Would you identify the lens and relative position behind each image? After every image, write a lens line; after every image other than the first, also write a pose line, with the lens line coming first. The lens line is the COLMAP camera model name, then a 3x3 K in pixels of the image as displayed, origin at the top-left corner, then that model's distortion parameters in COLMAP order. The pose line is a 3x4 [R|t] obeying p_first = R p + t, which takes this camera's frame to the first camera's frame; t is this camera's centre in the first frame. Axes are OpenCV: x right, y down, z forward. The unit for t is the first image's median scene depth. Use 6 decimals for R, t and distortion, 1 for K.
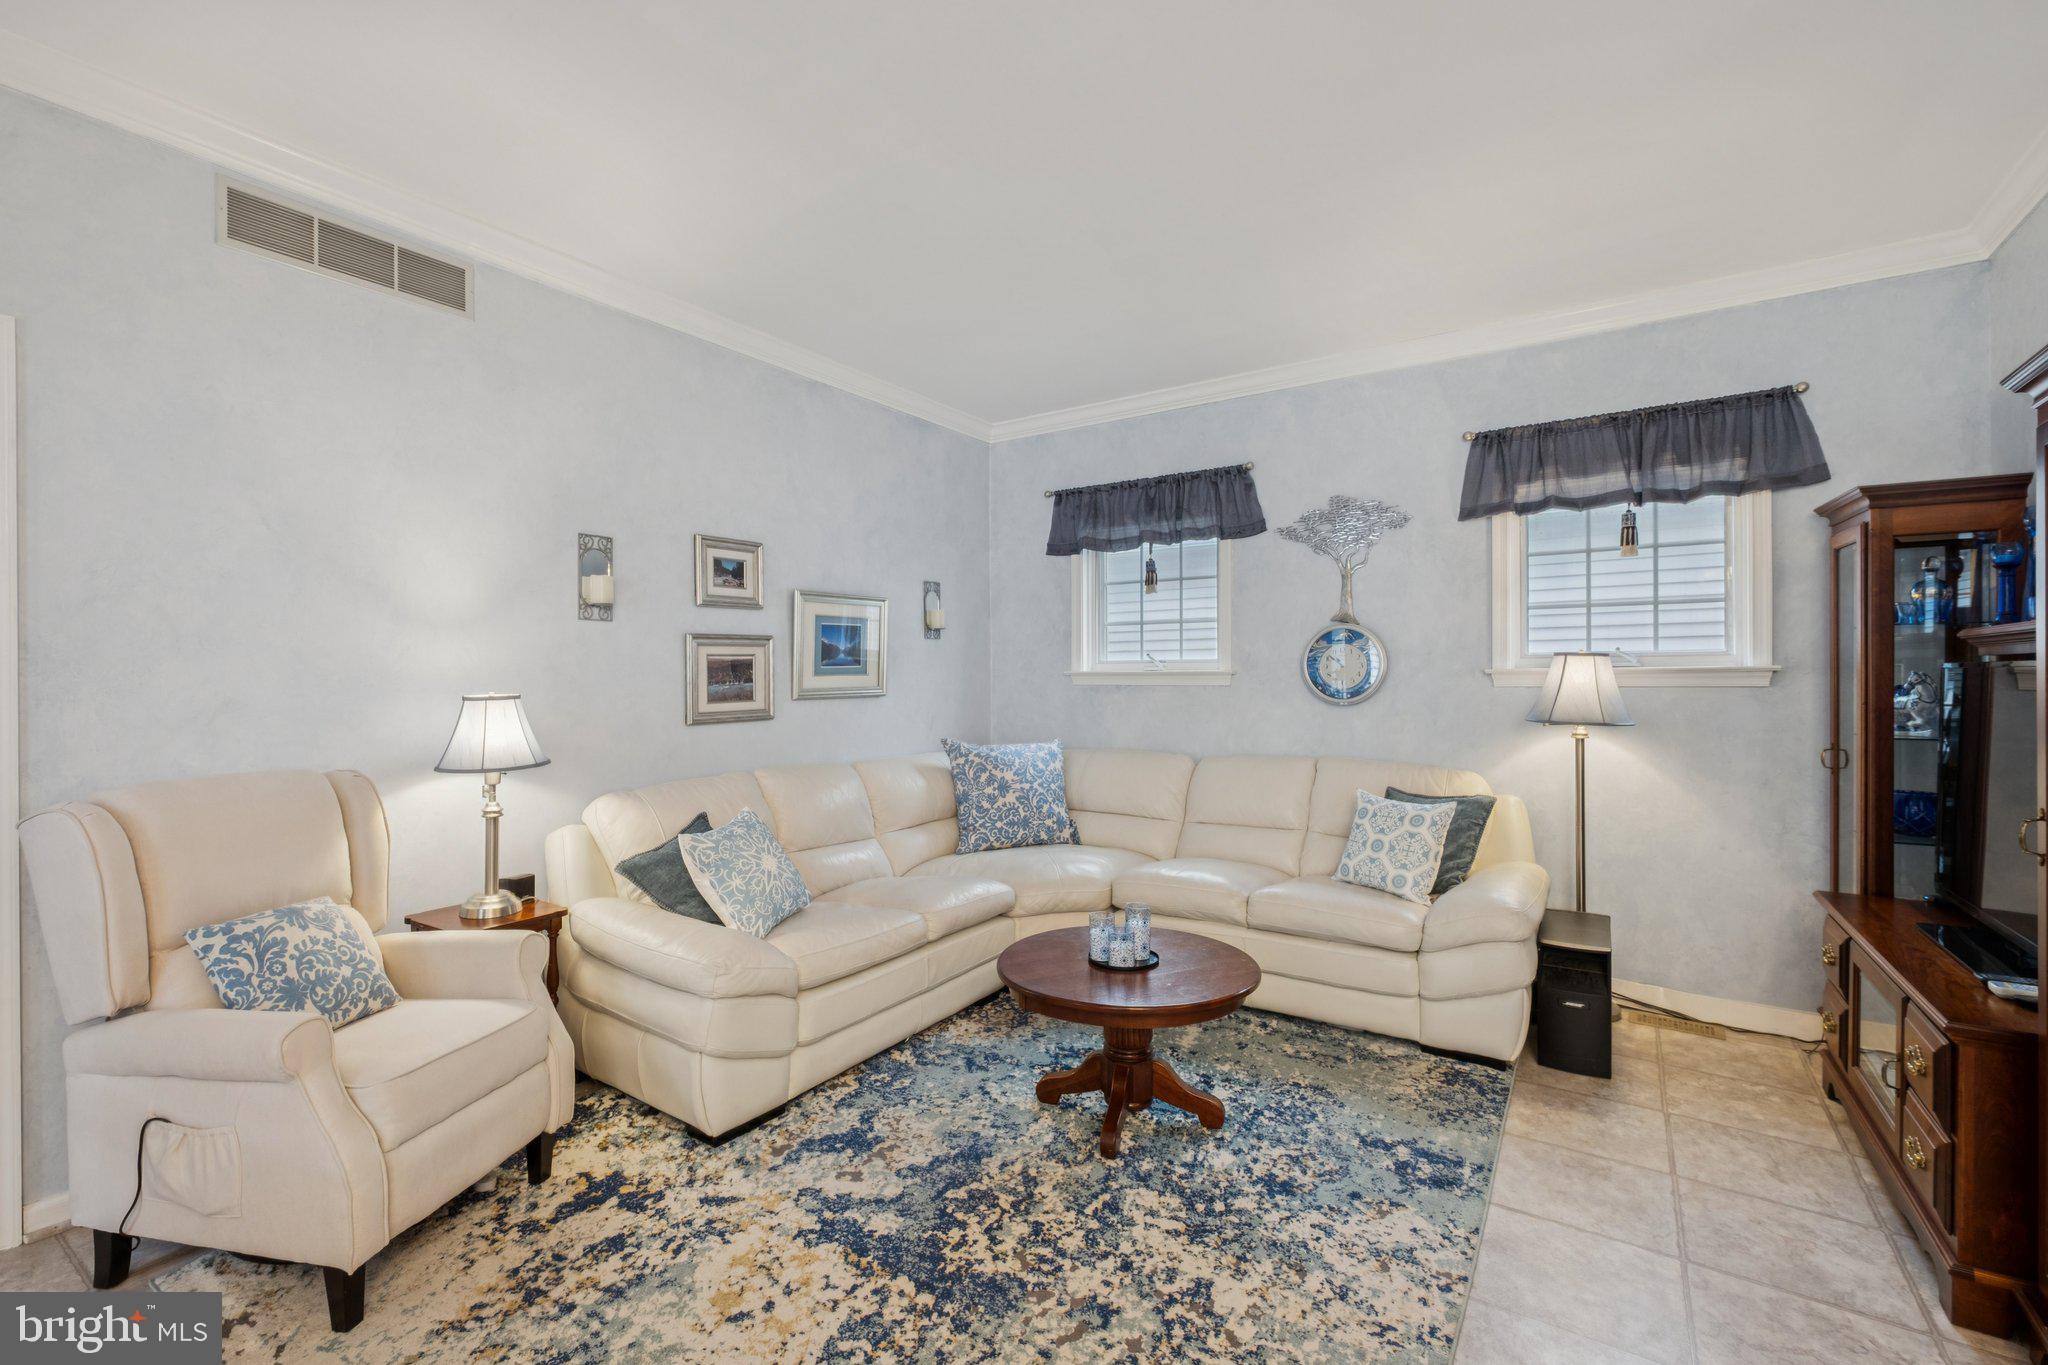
lens RADIAL K [[901.0, 0, 1013.4], [0, 901.0, 680.6], [0, 0, 1]] dist [0.000964, 0.000012]
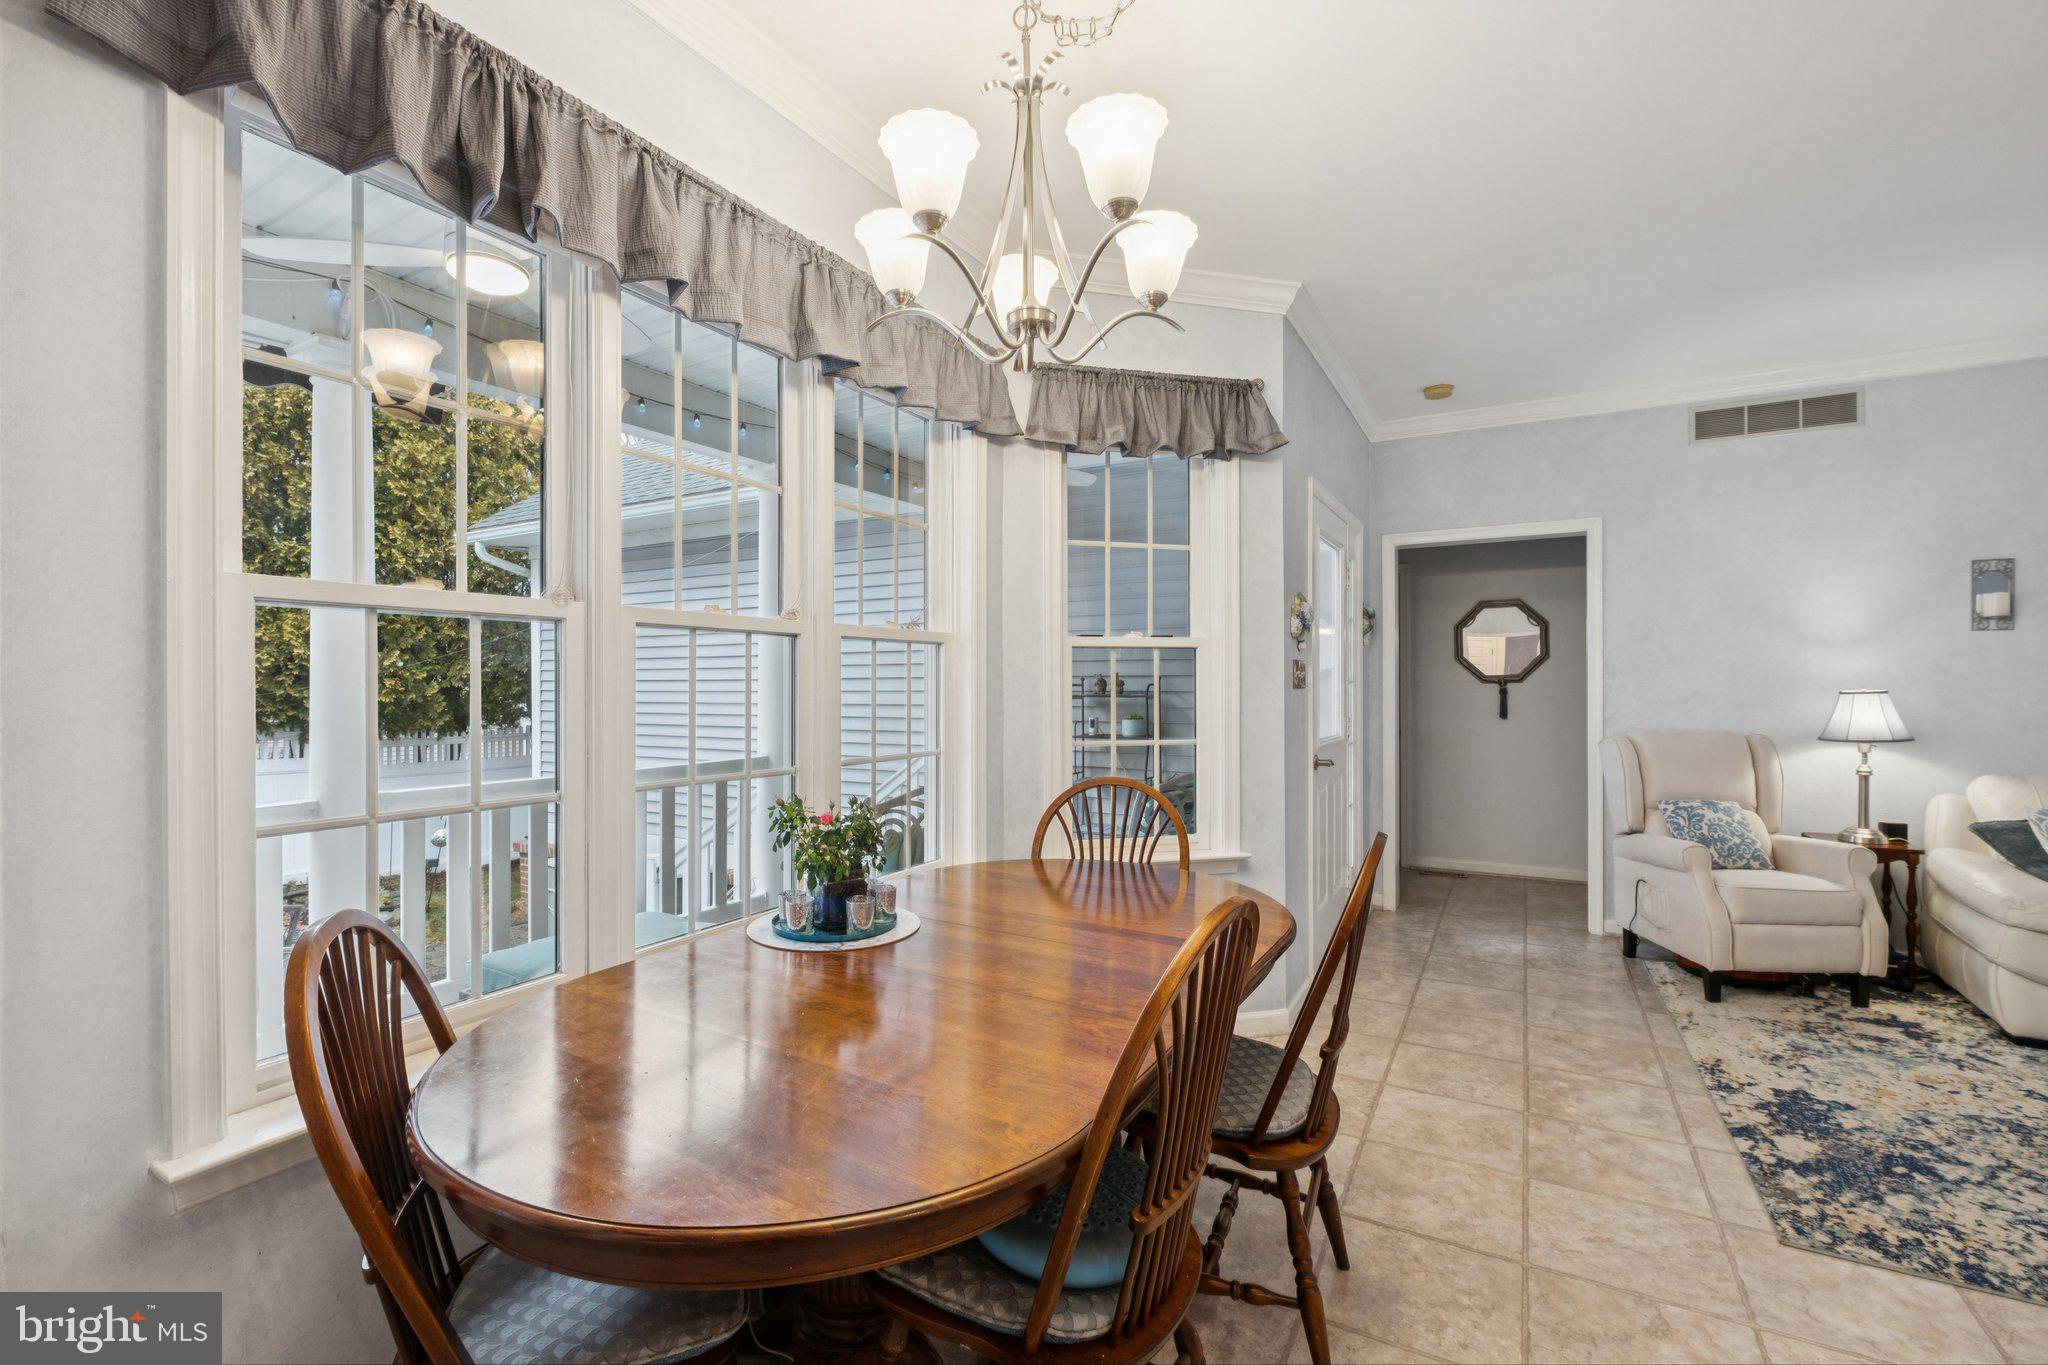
lens RADIAL K [[901.0, 0, 1020.2], [0, 901.0, 683.9], [0, 0, 1]] dist [0.000964, 0.000012]
pose [[0.084934, 0.001438, -0.996386, 0.890784], [-0.001206, 0.999998, 0.001341, 0.006234], [0.996386, 0.001088, 0.084935, -0.558605]]
